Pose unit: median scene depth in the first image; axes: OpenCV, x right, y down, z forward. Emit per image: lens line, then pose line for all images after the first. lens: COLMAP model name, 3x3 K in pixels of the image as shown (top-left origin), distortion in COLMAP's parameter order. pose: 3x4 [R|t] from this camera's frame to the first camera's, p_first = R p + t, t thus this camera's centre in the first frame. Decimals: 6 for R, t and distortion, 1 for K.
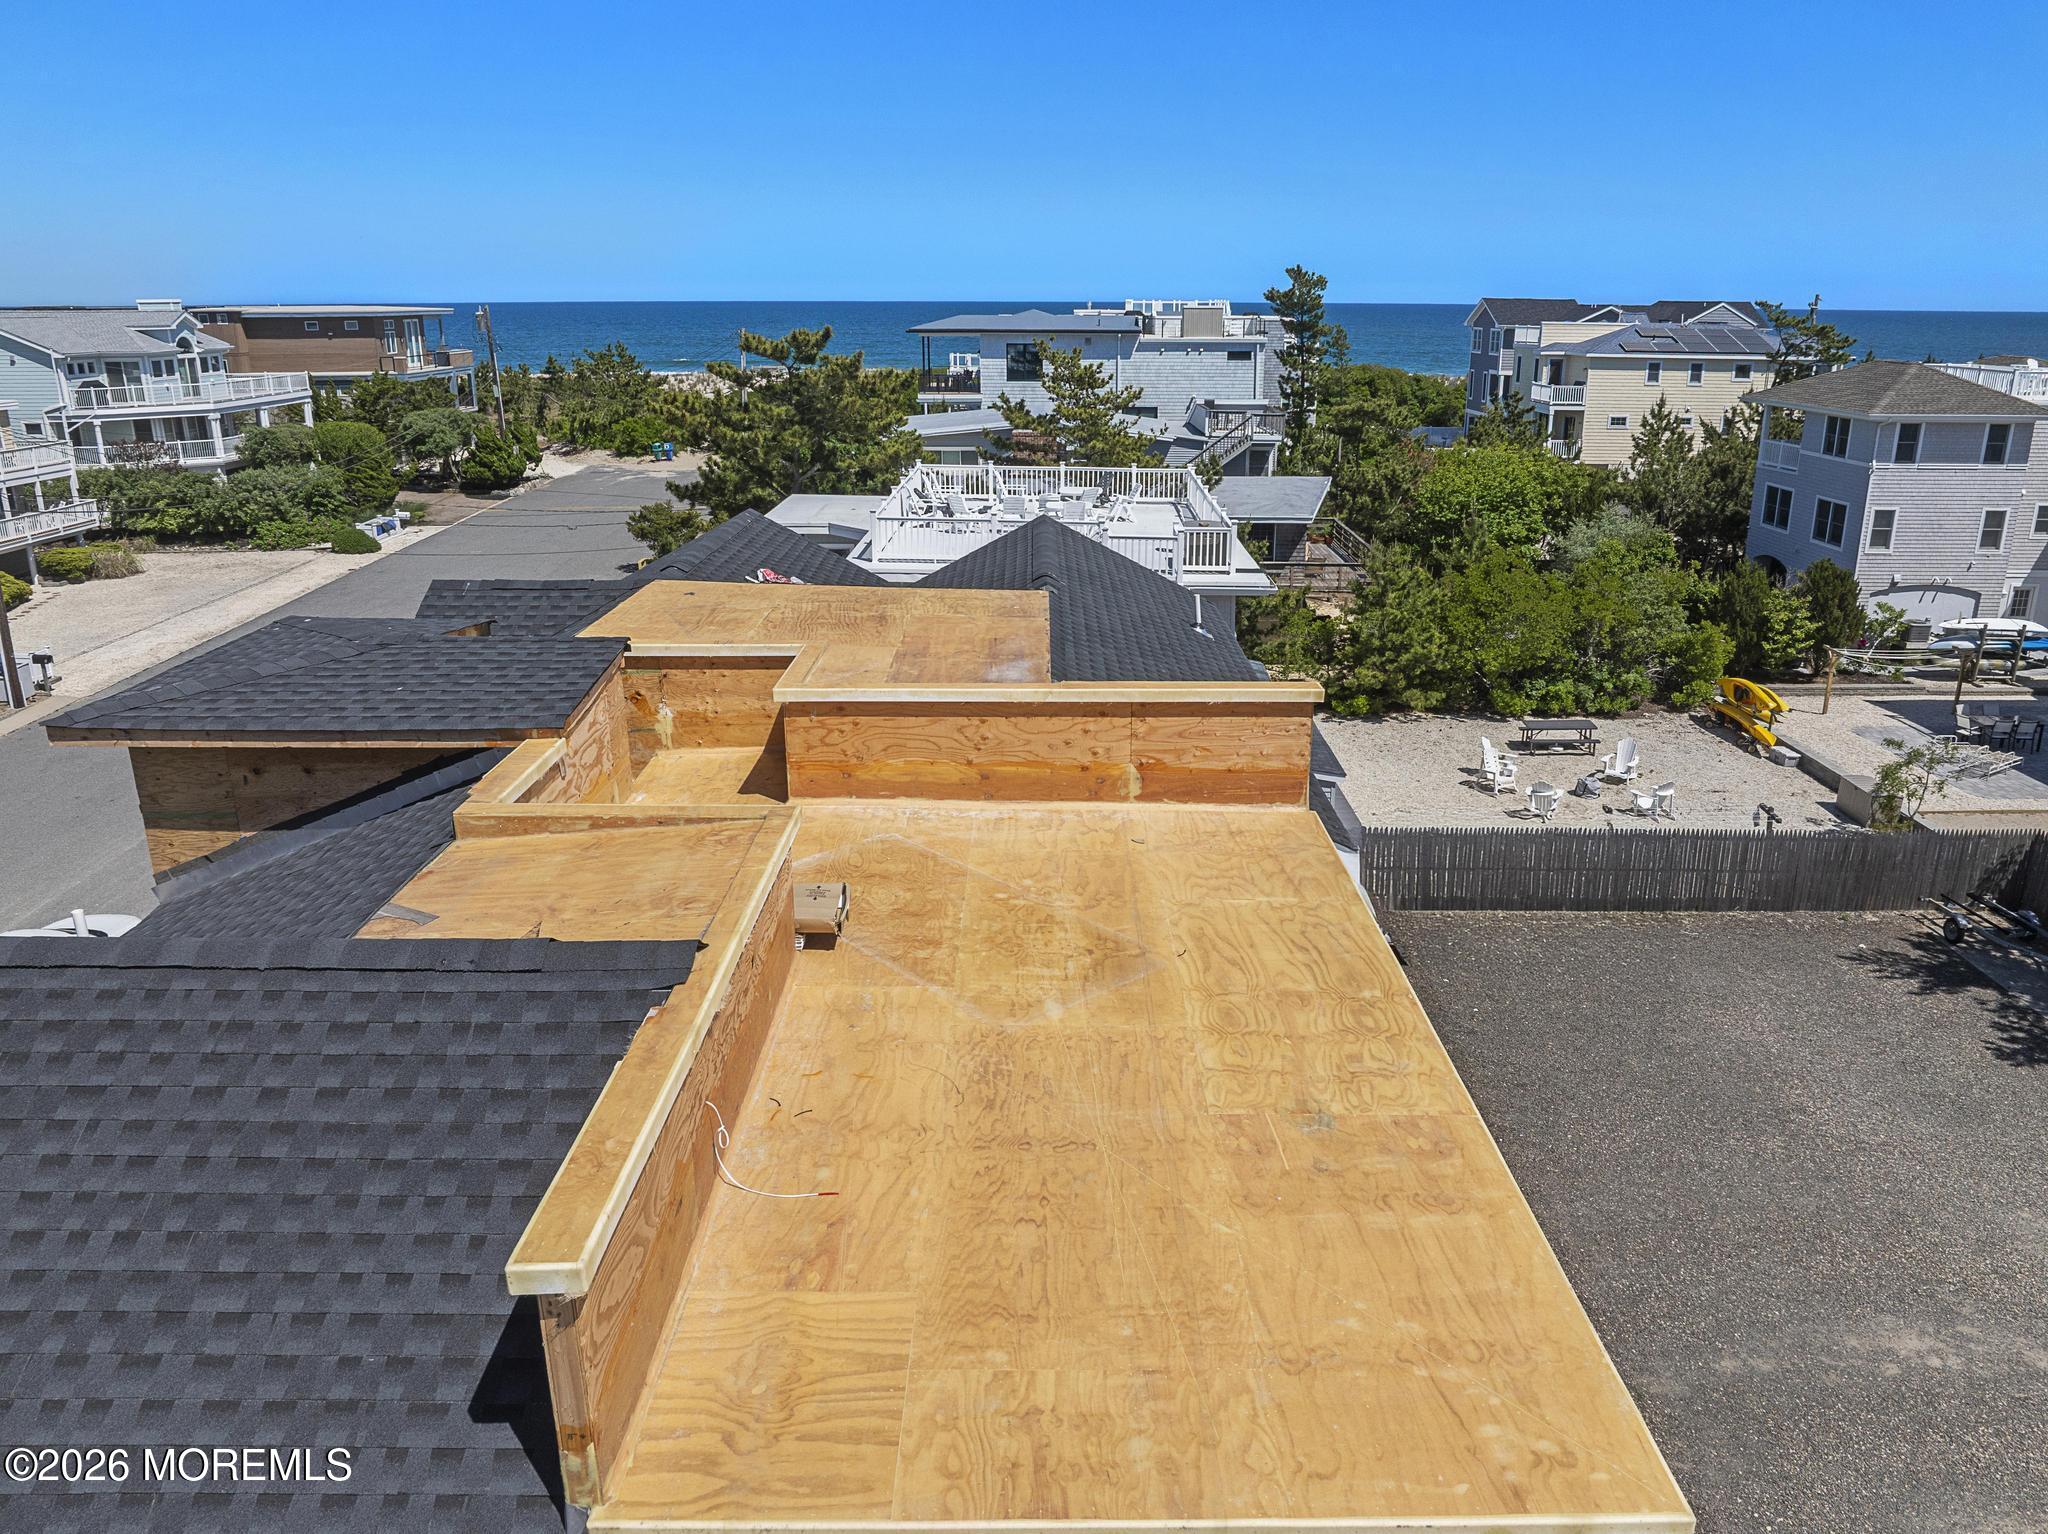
lens RADIAL K [[1443.5, 0, 1046.2], [0, 1443.5, 773.7], [0, 0, 1]] dist [-0.051951, 0.025723]
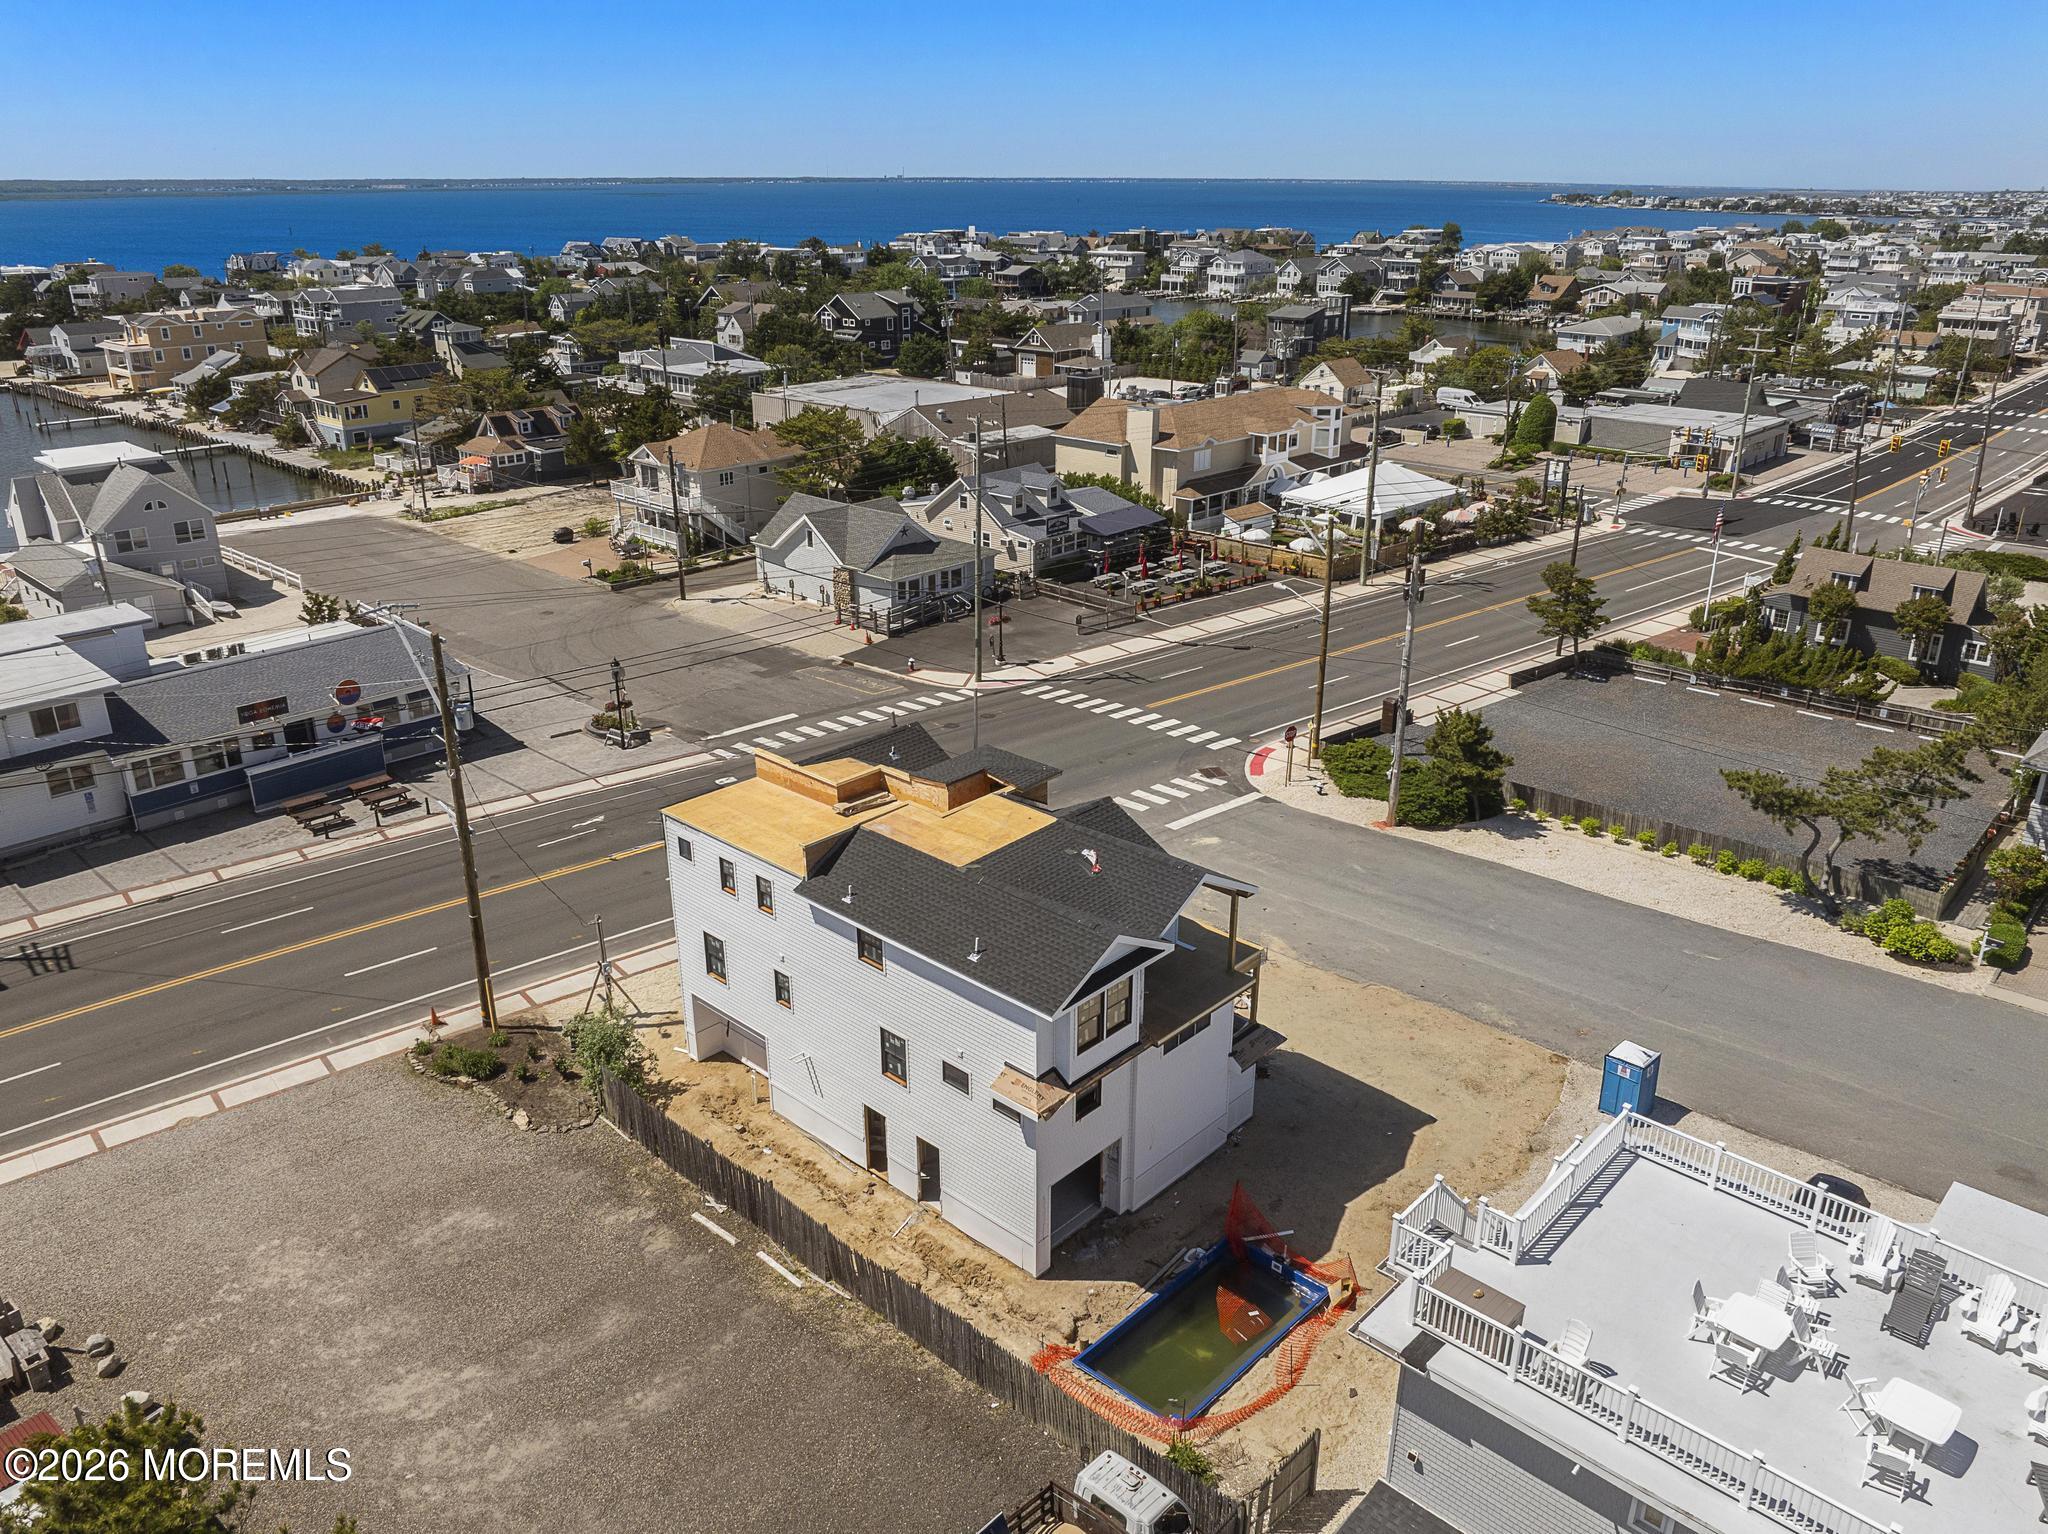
lens RADIAL K [[1494.6, 0, 1024.0], [0, 1494.6, 767.0], [0, 0, 1]] dist [-0.040038, -0.003721]
pose [[-0.688578, 0.264333, -0.675269, 0.369571], [-0.228928, 0.804340, 0.548297, -0.386863], [0.688079, 0.532133, -0.493337, 0.505106]]
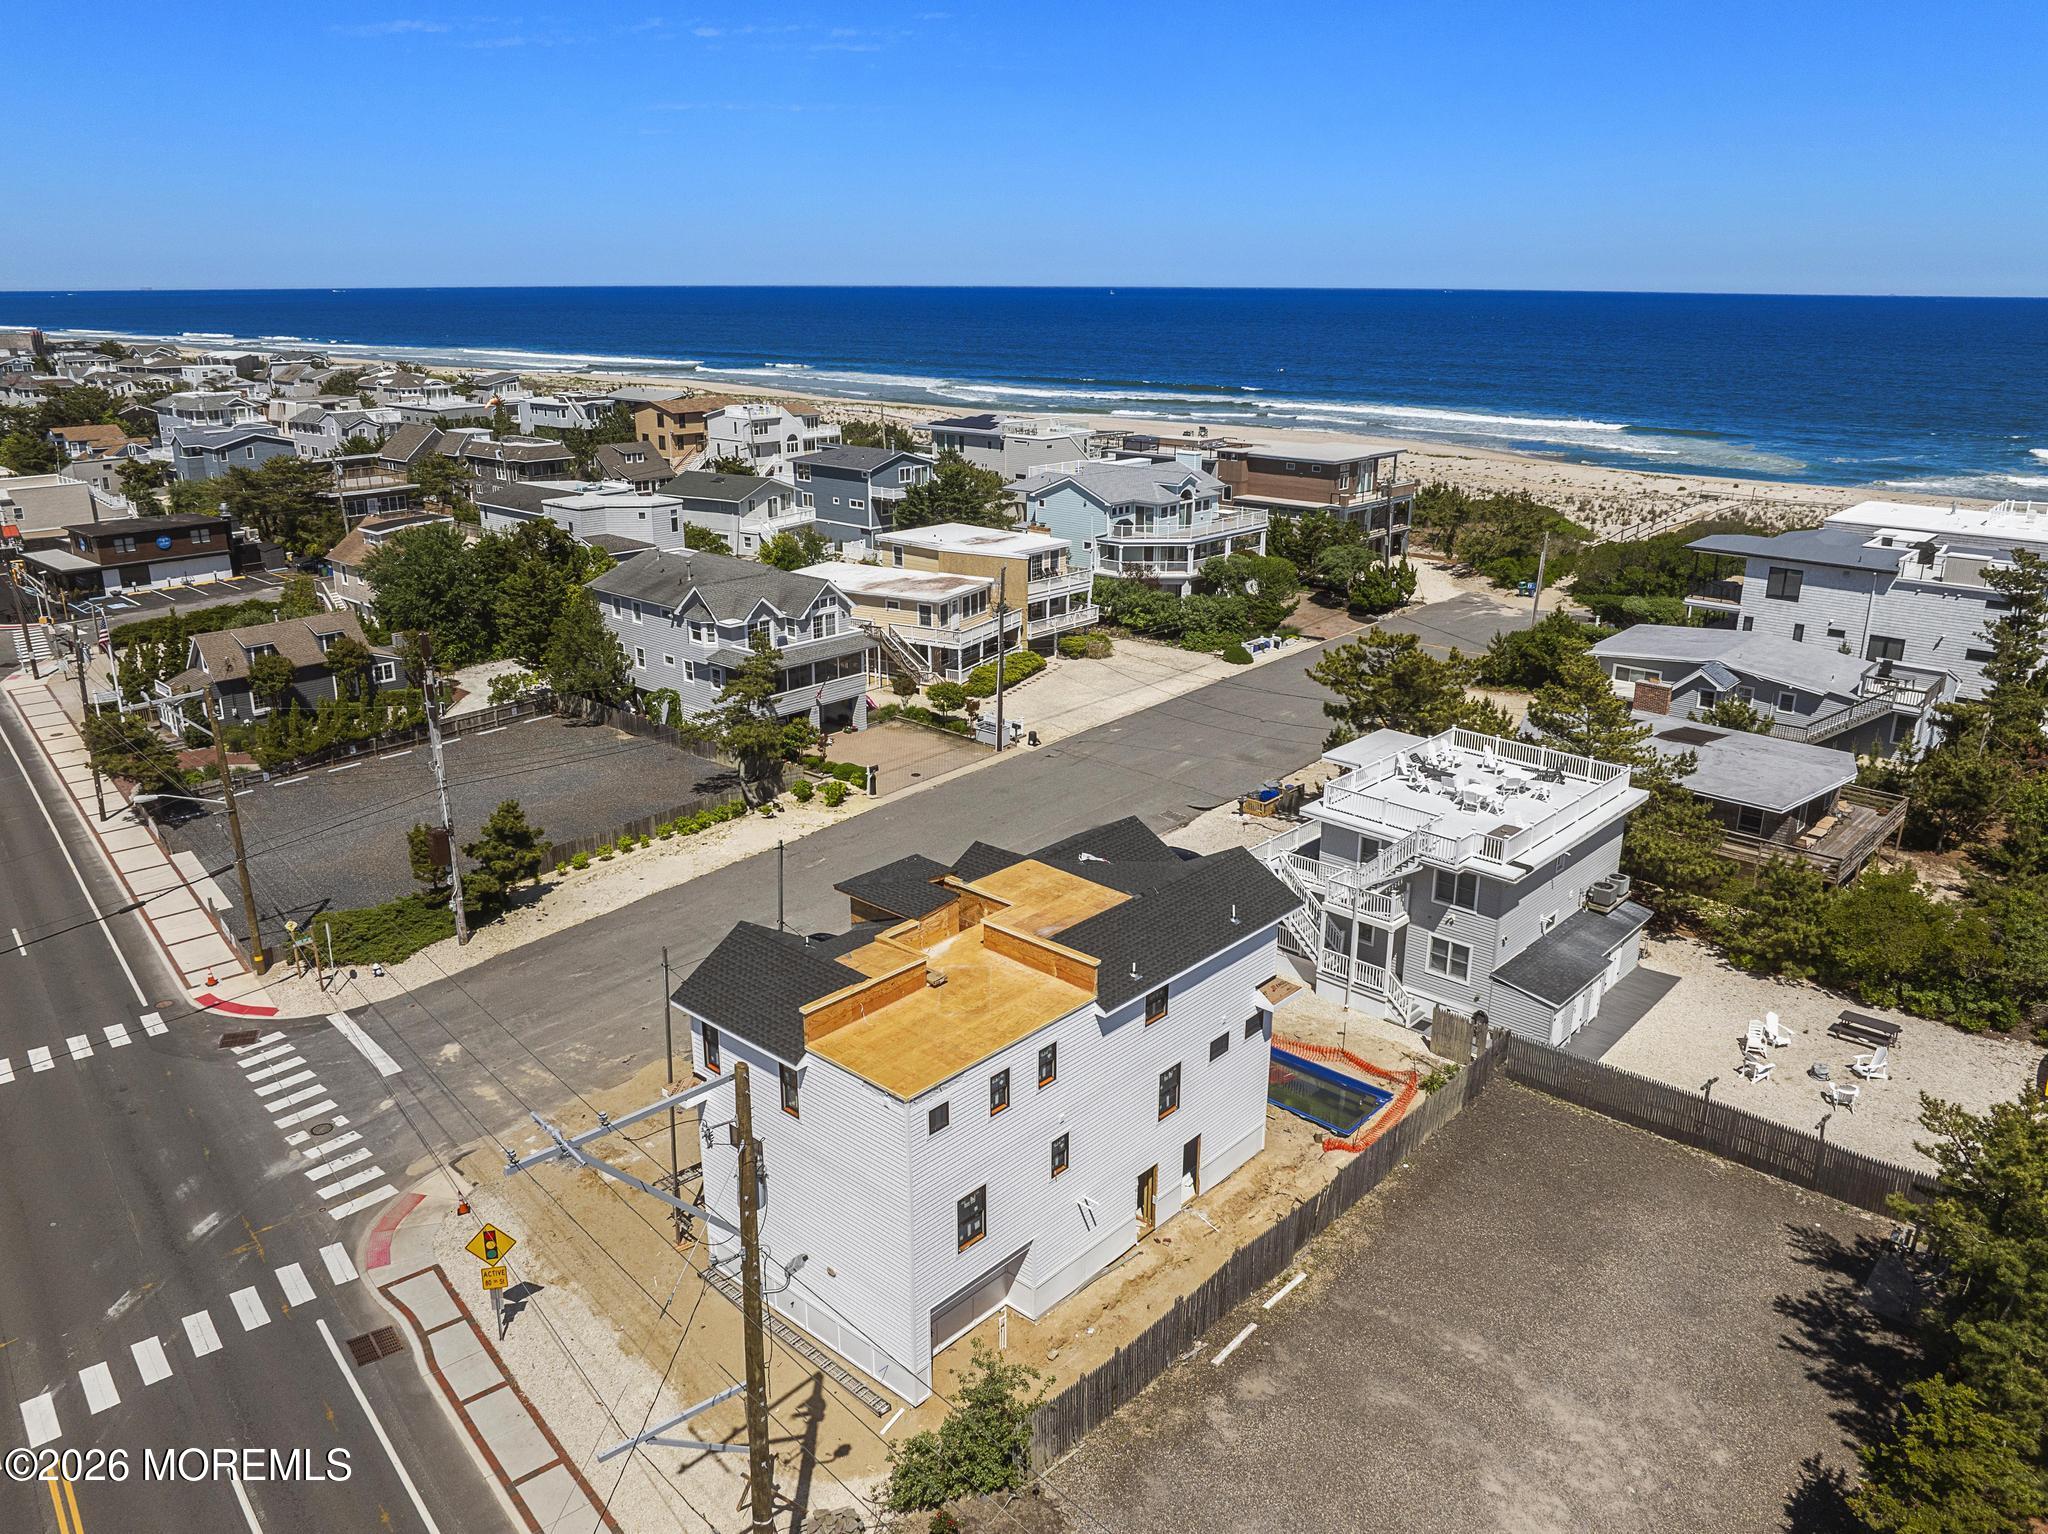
lens RADIAL K [[1488.6, 0, 1064.8], [0, 1488.6, 769.8], [0, 0, 1]] dist [-0.032402, 0.002955]
pose [[0.753074, 0.212925, -0.622530, 0.365000], [-0.214293, 0.973970, 0.073898, -0.121971], [0.622060, 0.077753, 0.779099, -0.302951]]
